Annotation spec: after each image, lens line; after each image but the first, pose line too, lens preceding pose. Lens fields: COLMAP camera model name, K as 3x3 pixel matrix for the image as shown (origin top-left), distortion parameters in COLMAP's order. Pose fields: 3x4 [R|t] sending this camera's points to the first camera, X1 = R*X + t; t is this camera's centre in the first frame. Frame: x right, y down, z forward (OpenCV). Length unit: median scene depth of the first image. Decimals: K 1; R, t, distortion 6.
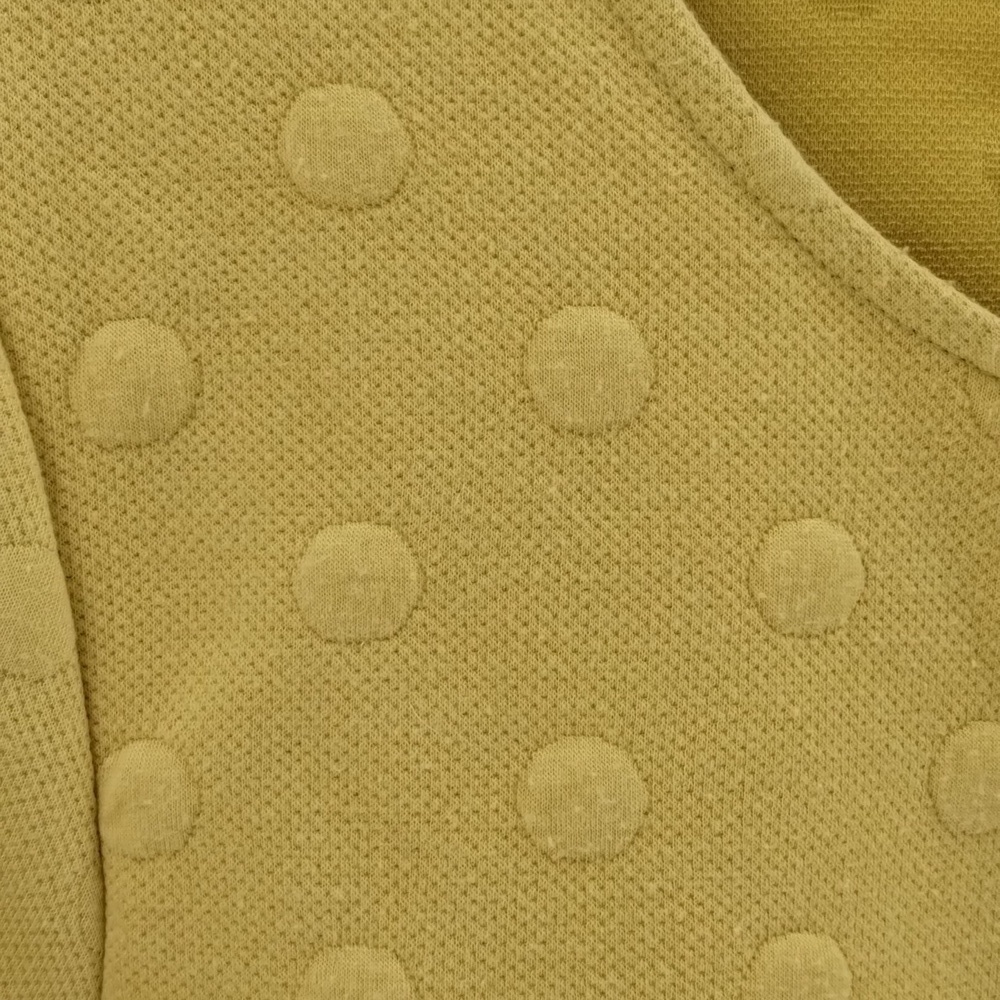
lens RADIAL K [[1966.4, 0, 500.0], [0, 1966.4, 500.0], [0, 0, 1]] dist [0.152775, -0.753034]
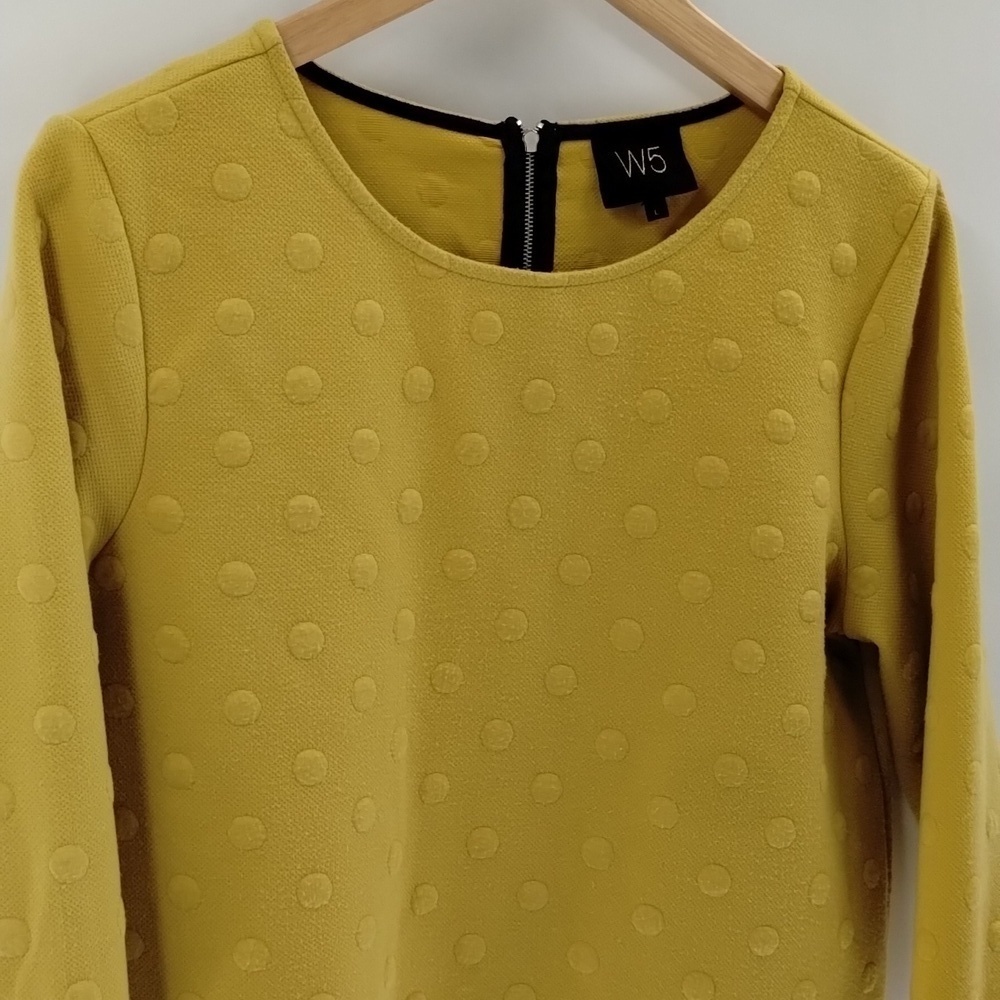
lens RADIAL K [[1966.4, 0, 500.0], [0, 1966.4, 500.0], [0, 0, 1]] dist [0.152775, -0.753034]
pose [[0.948083, -0.020710, 0.317347, -0.693528], [0.005003, 0.998725, 0.050229, 0.181590], [-0.317982, -0.046034, 0.946978, -2.220482]]
